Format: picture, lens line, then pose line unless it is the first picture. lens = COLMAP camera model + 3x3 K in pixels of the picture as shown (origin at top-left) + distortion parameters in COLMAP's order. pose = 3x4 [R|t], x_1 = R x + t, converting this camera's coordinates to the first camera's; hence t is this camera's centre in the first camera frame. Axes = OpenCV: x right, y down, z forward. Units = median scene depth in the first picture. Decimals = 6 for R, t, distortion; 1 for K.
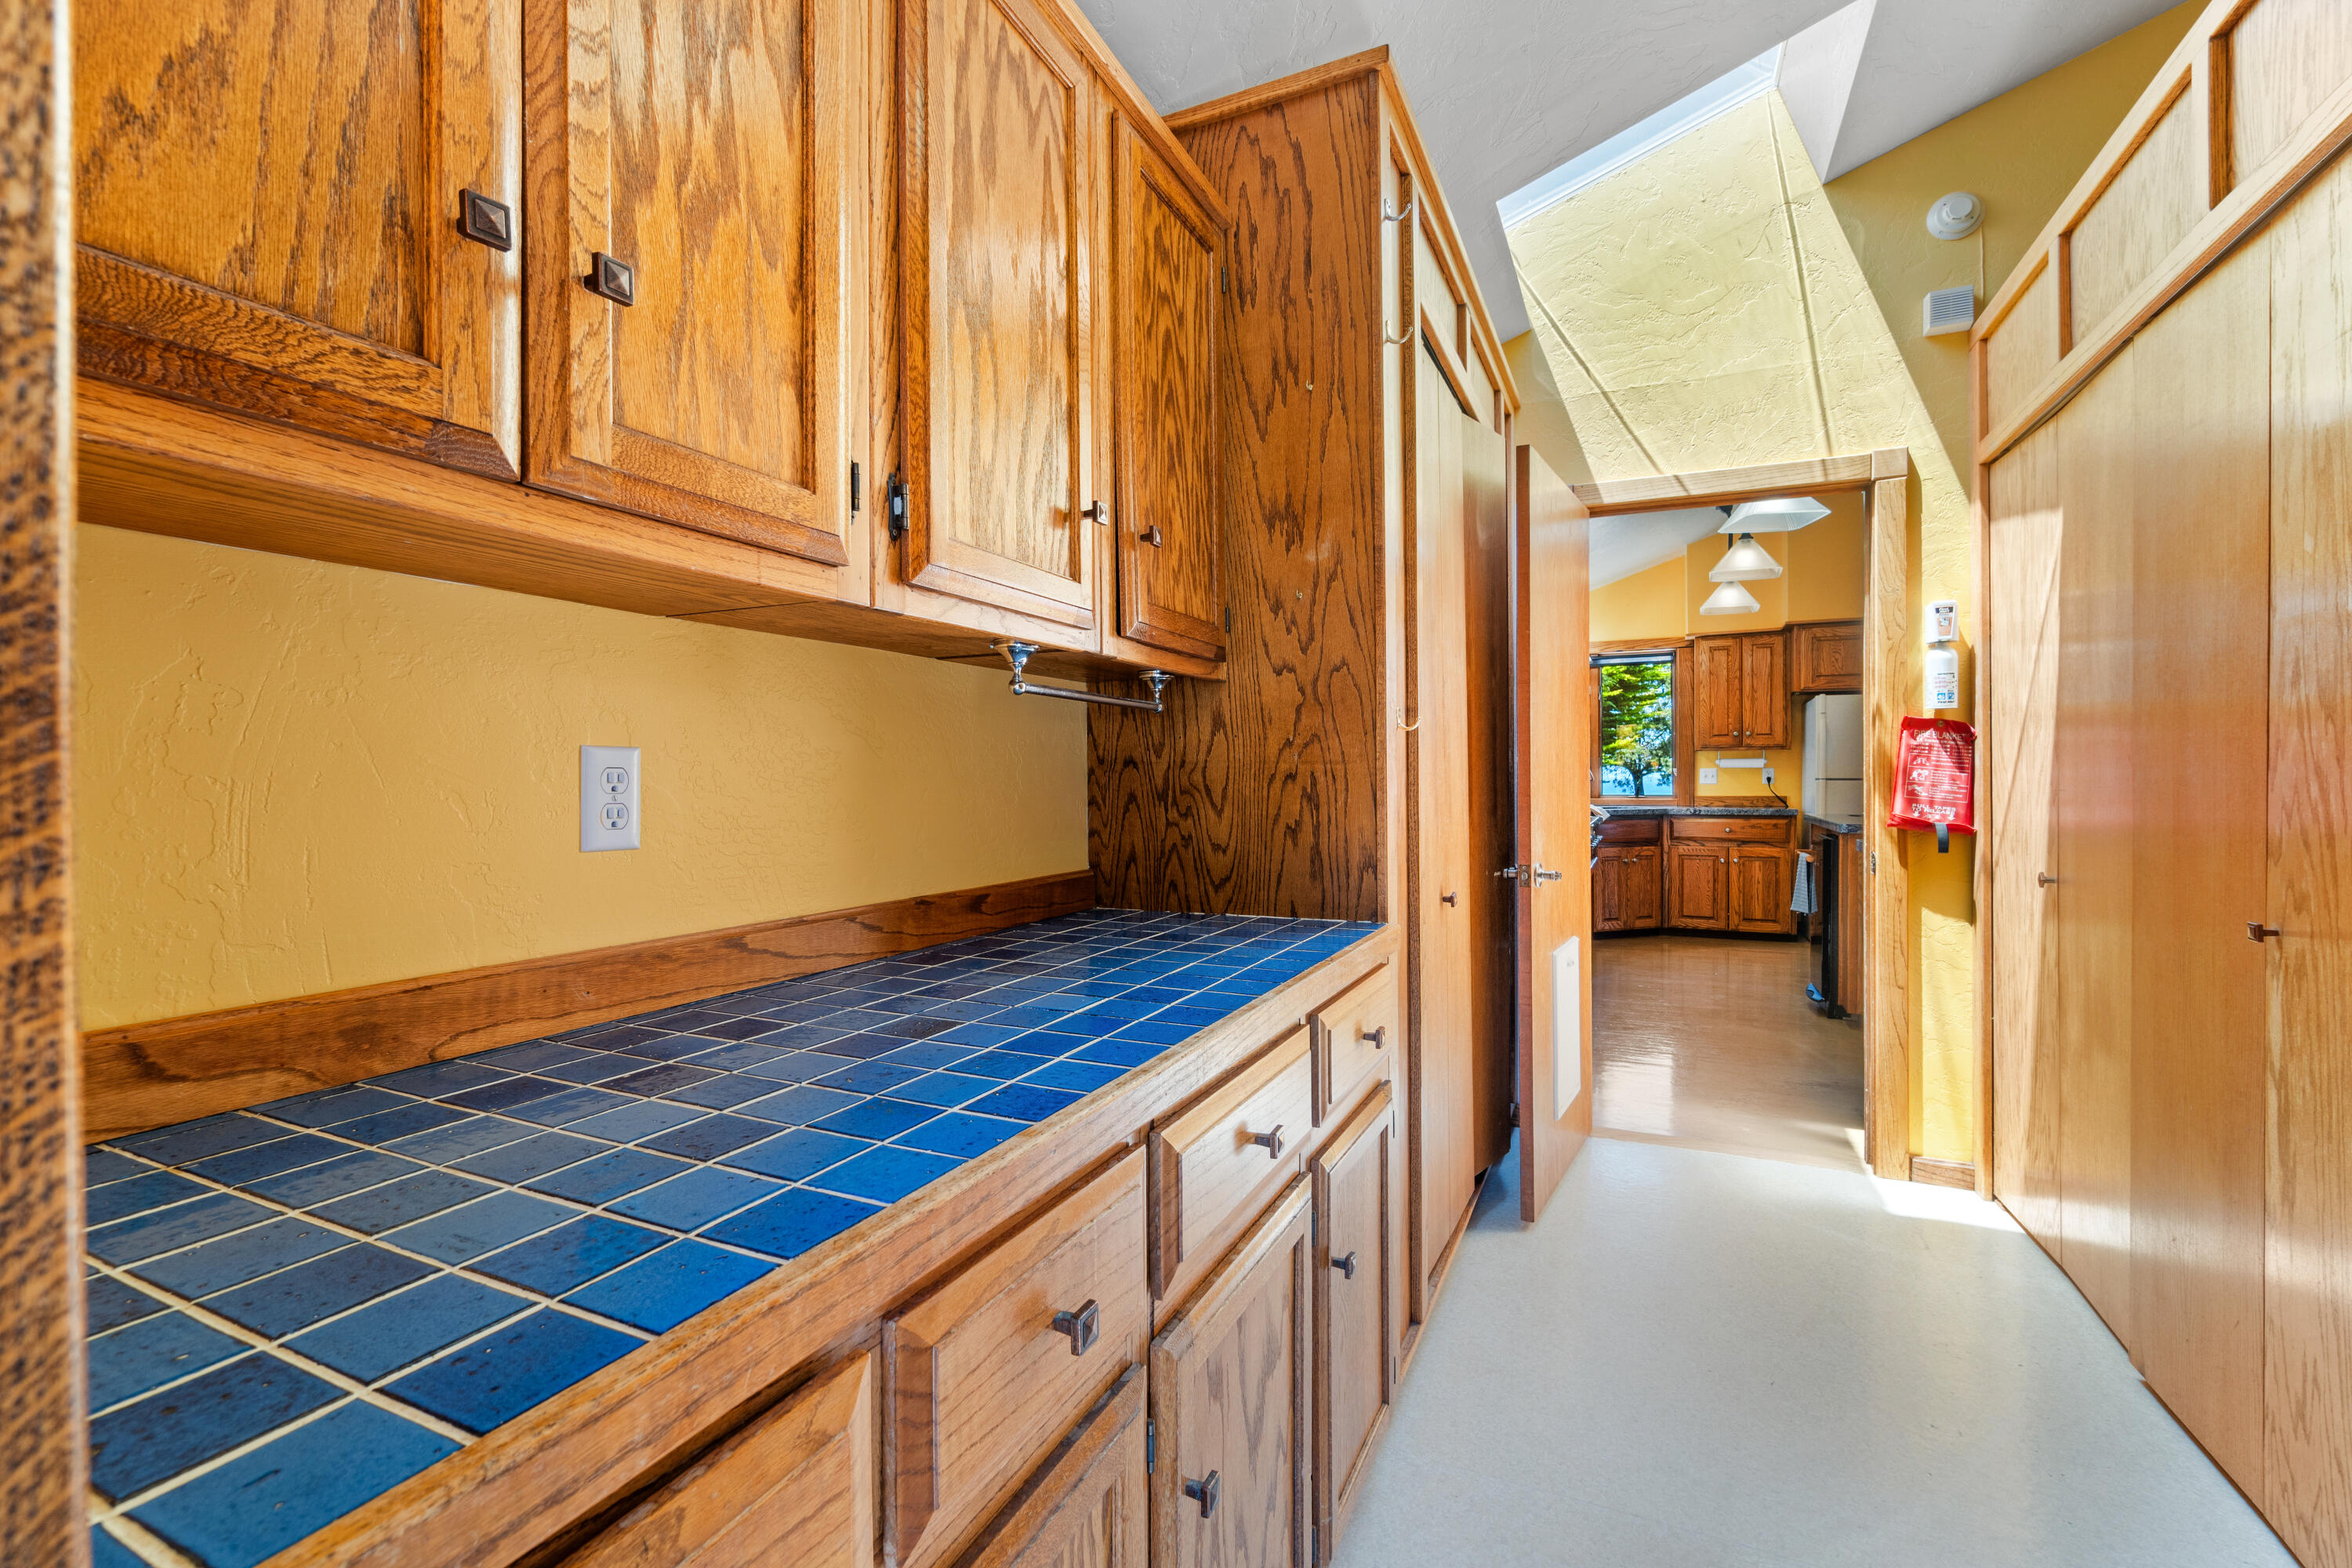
lens RADIAL K [[1016.1, 0, 1144.3], [0, 1016.1, 779.6], [0, 0, 1]] dist [-0.007481, 0.001862]
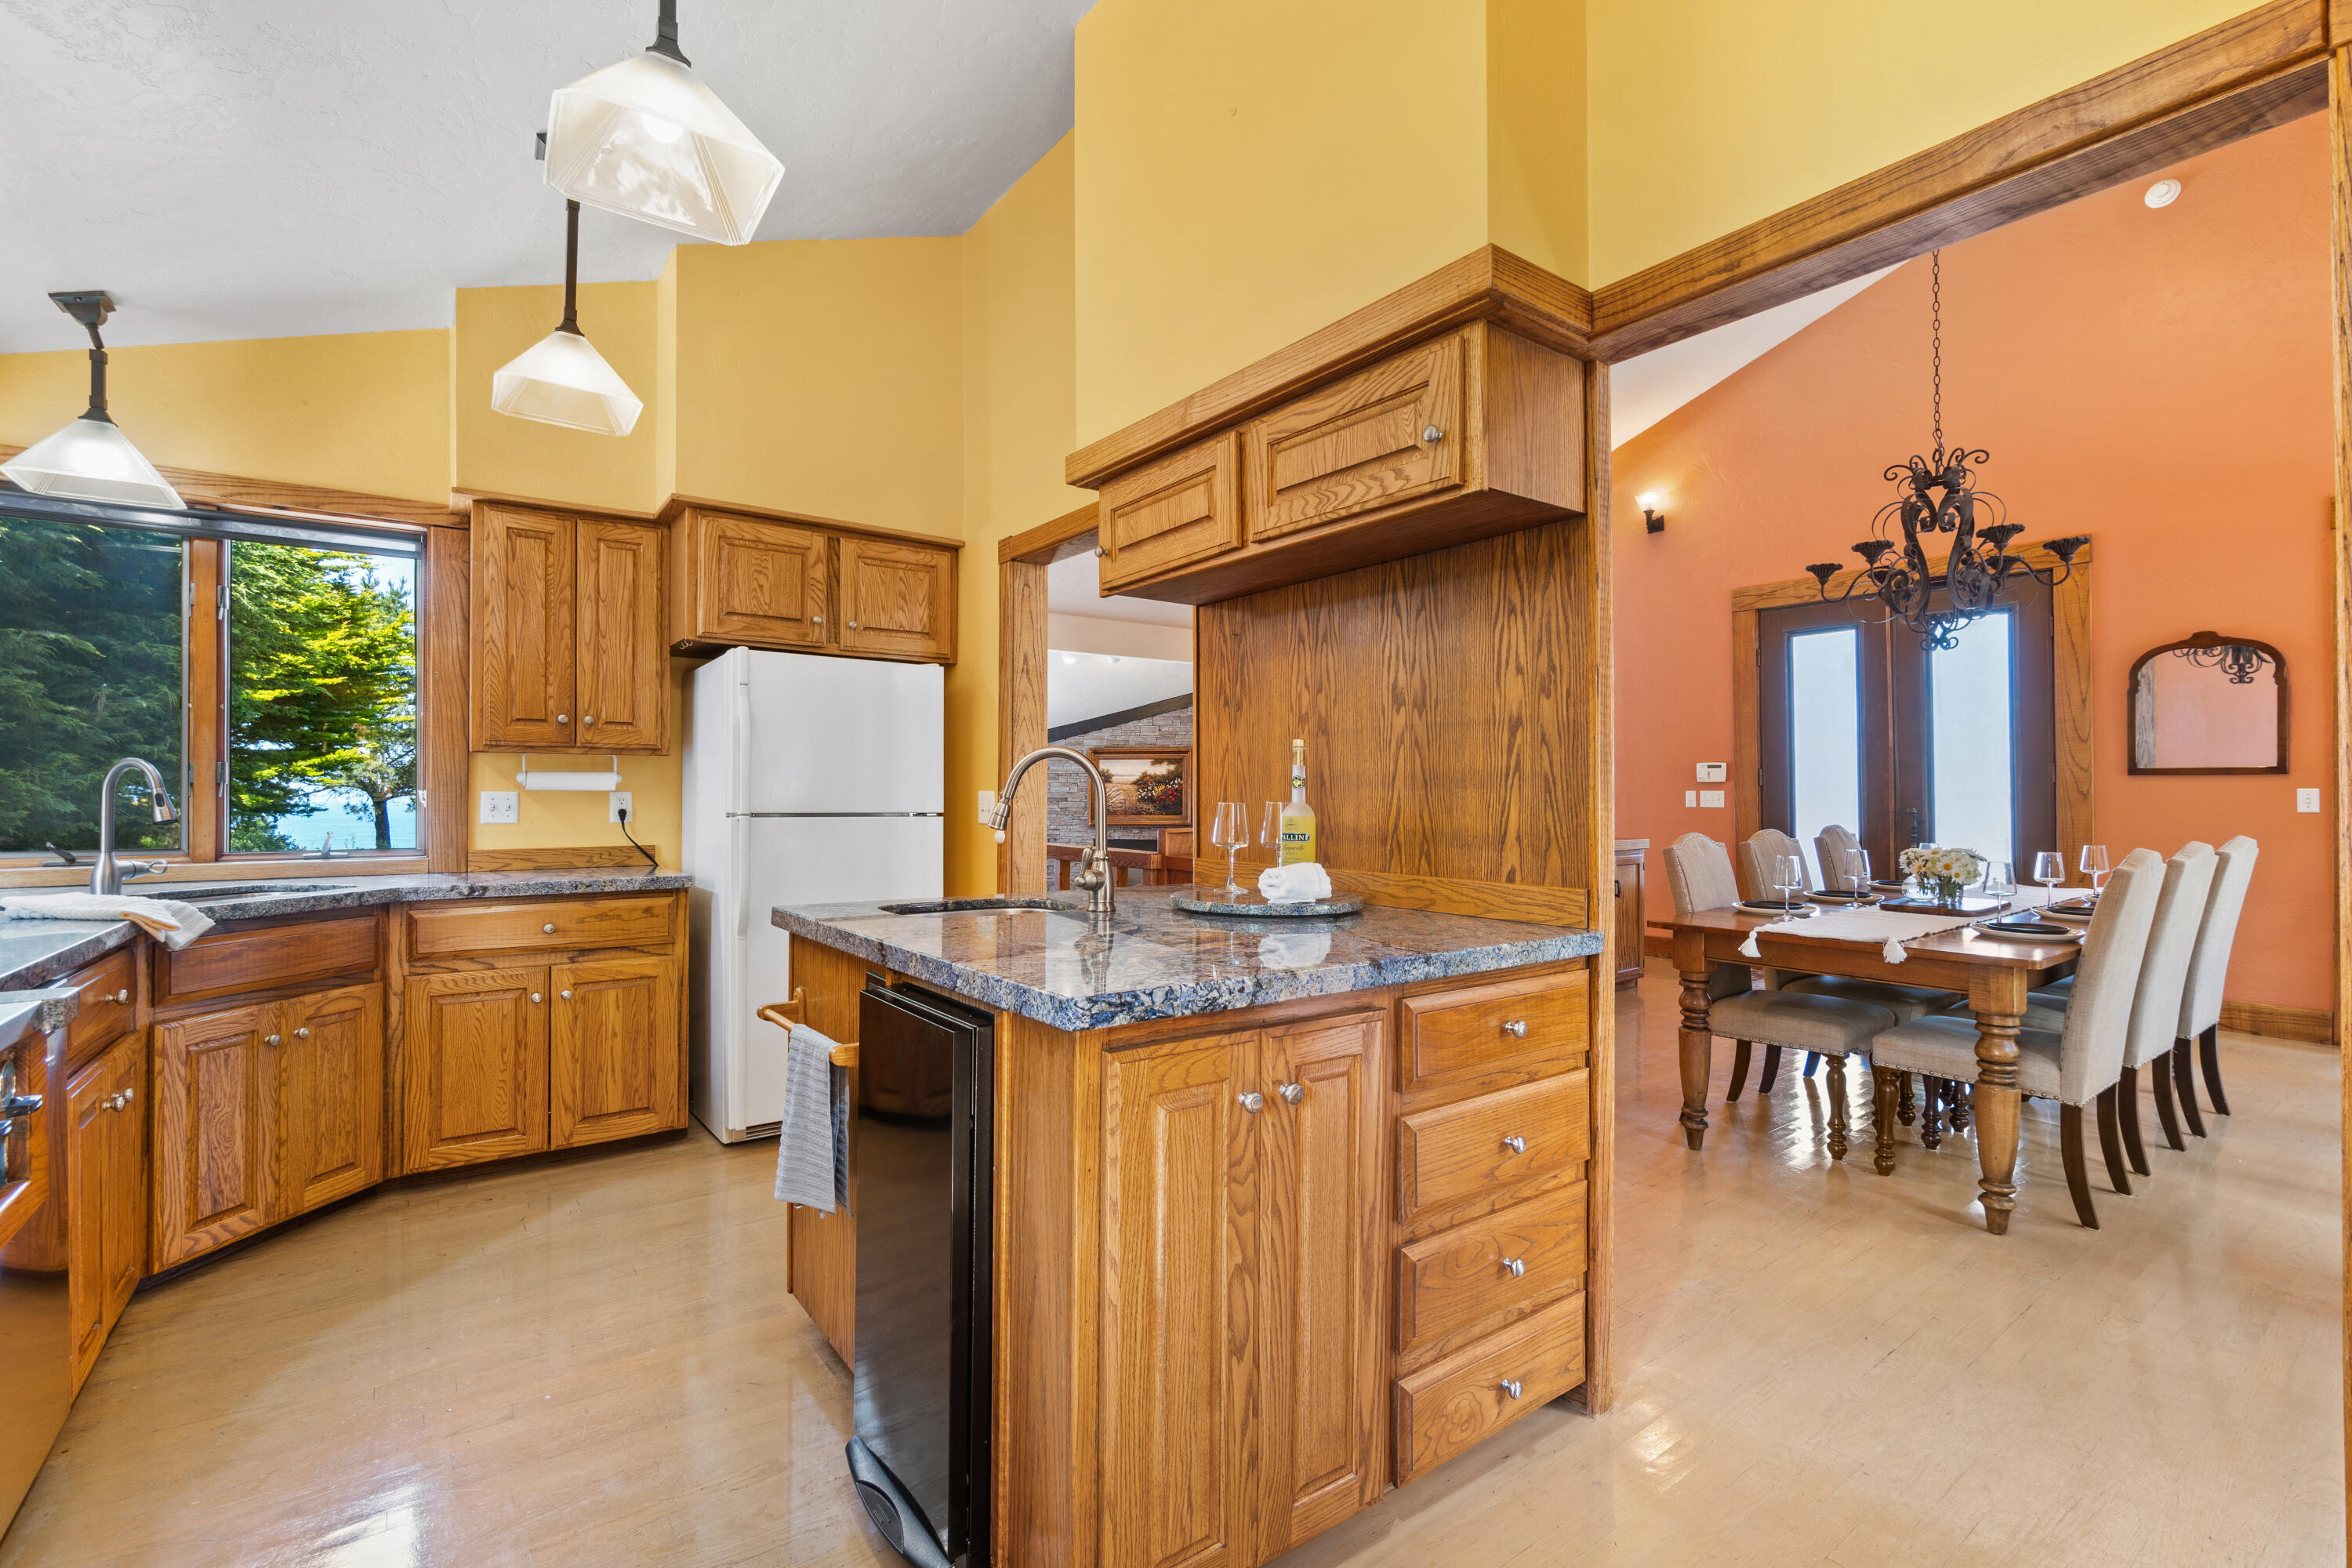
lens RADIAL K [[1016.1, 0, 1164.1], [0, 1016.1, 787.8], [0, 0, 1]] dist [-0.007481, 0.001862]
pose [[0.444763, 0.009789, 0.895595, 0.285953], [0.002572, 0.999922, -0.012207, -0.006536], [-0.895645, 0.007733, 0.444703, 0.540862]]
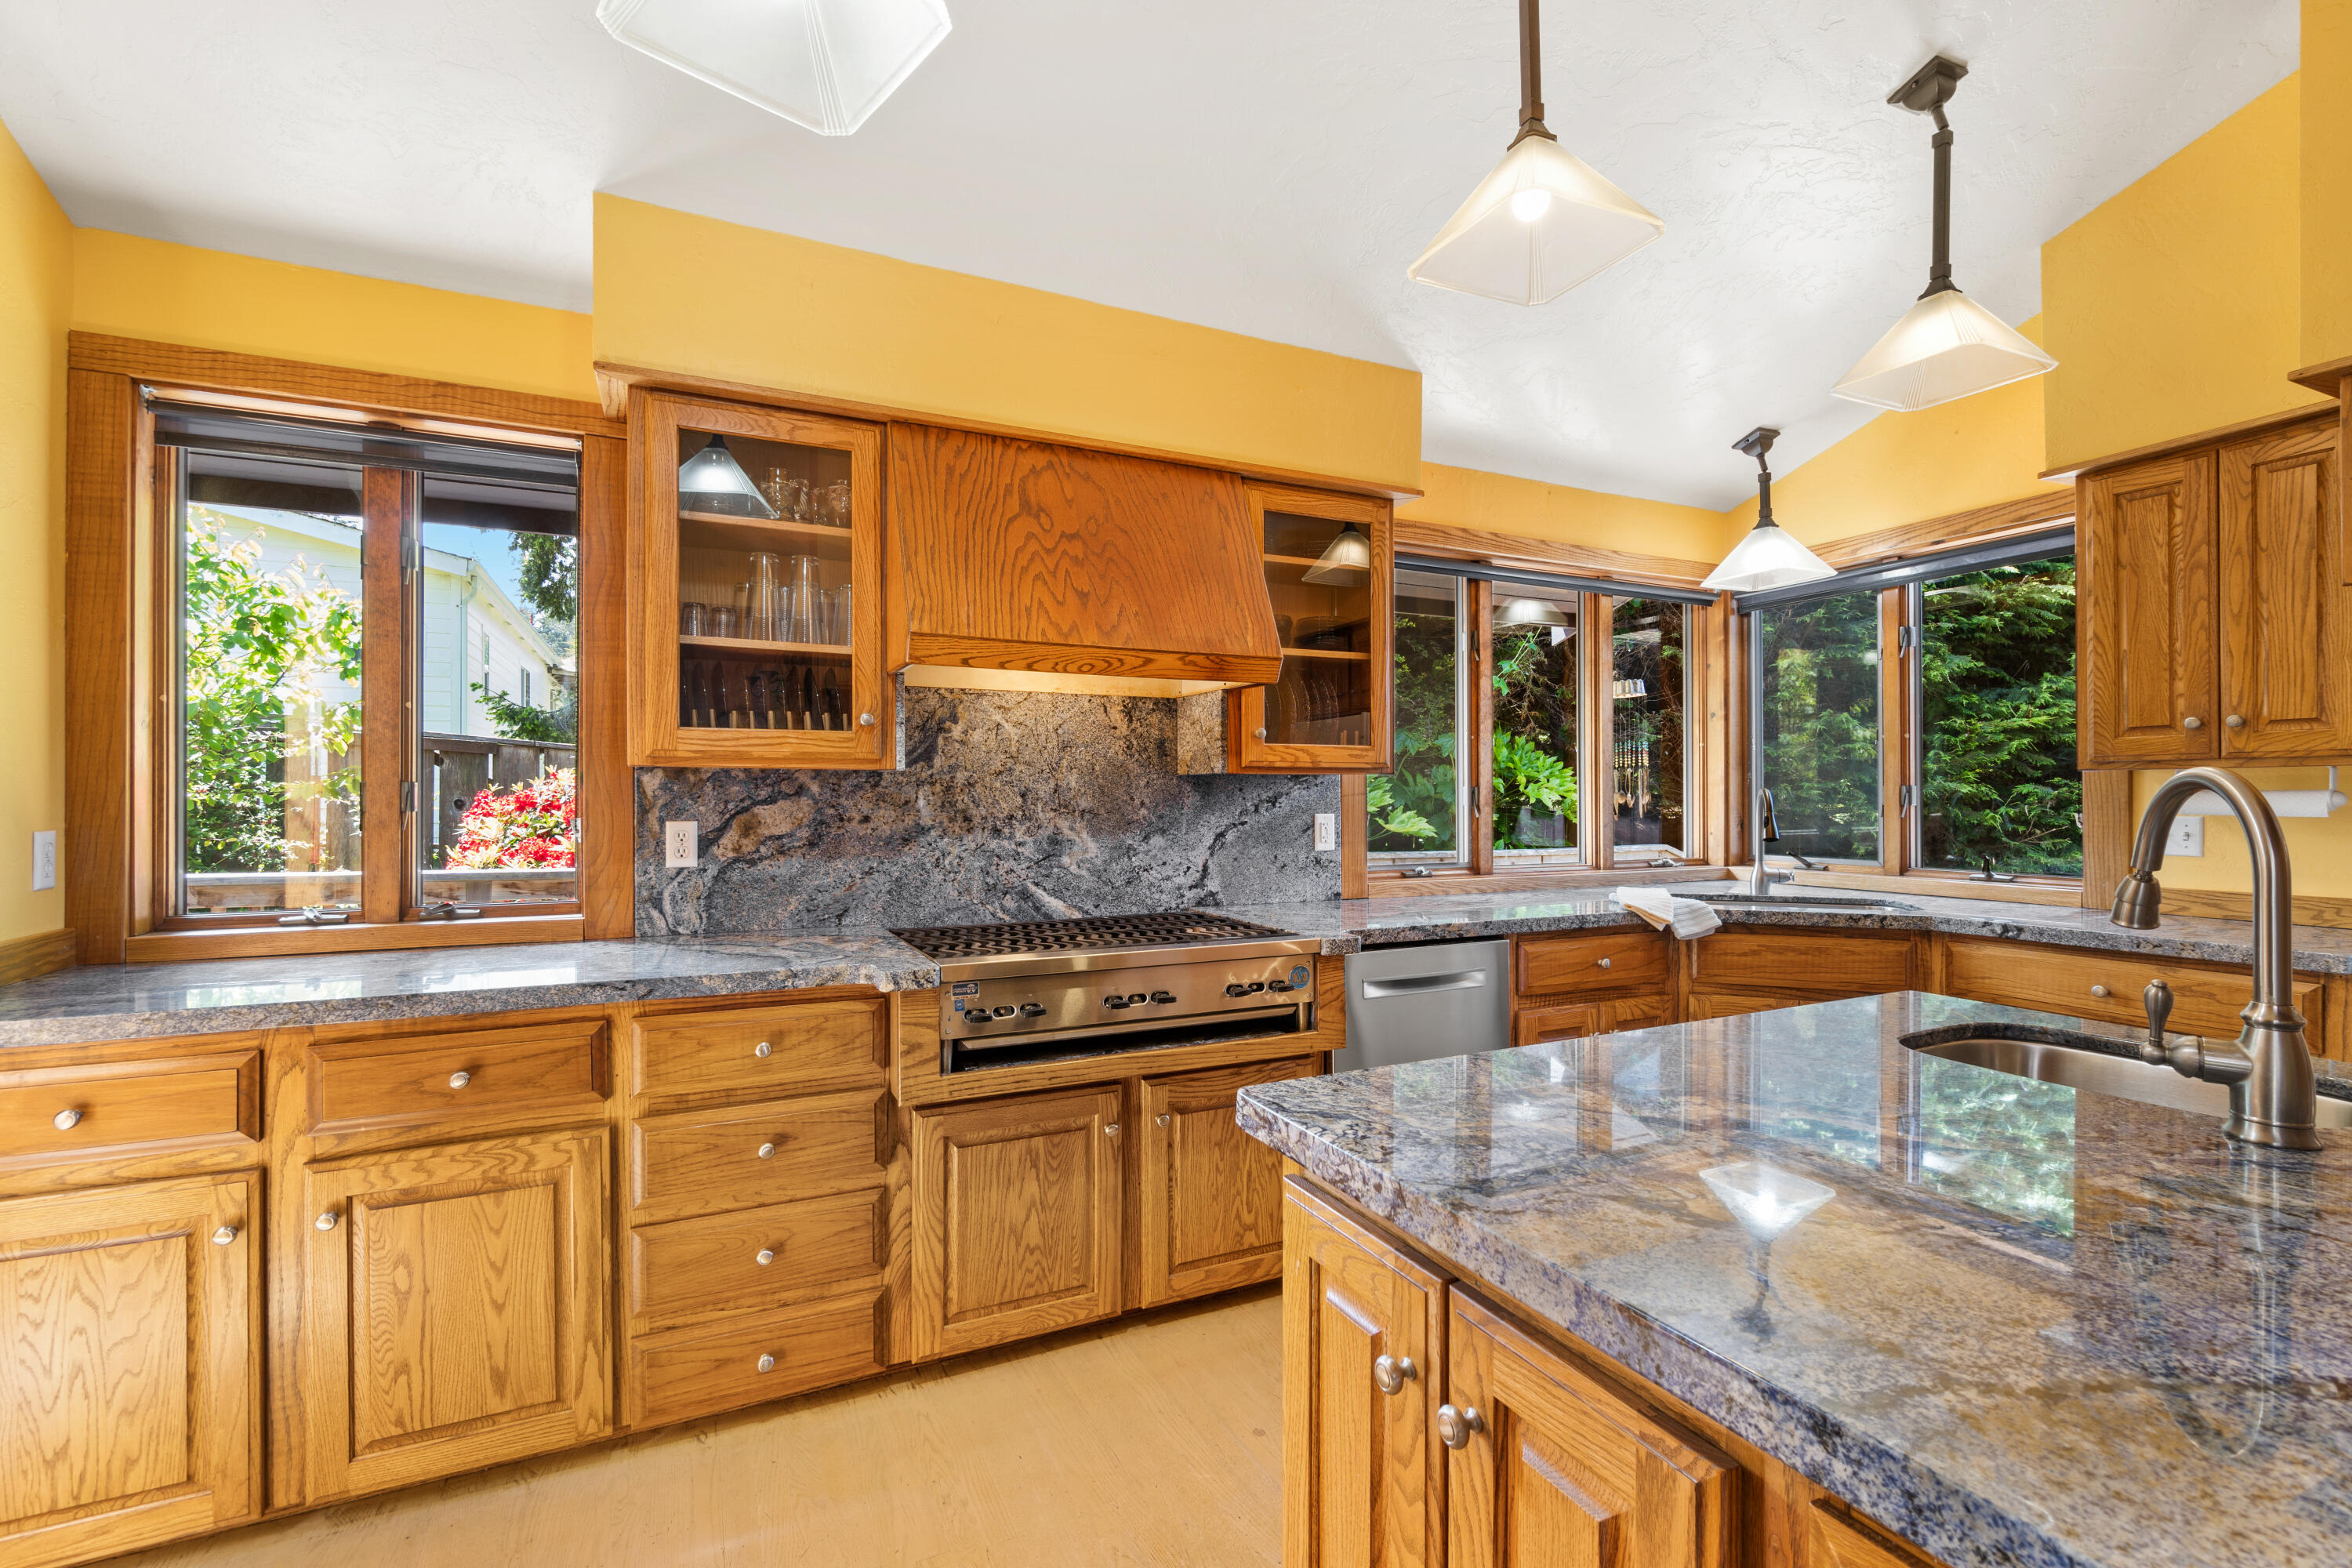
lens RADIAL K [[1016.1, 0, 1166.1], [0, 1016.1, 793.2], [0, 0, 1]] dist [-0.007481, 0.001862]
pose [[0.793707, -0.000392, -0.608300, 0.517945], [-0.002019, 0.999993, -0.003278, -0.018577], [0.608297, 0.003830, 0.793700, 0.498673]]
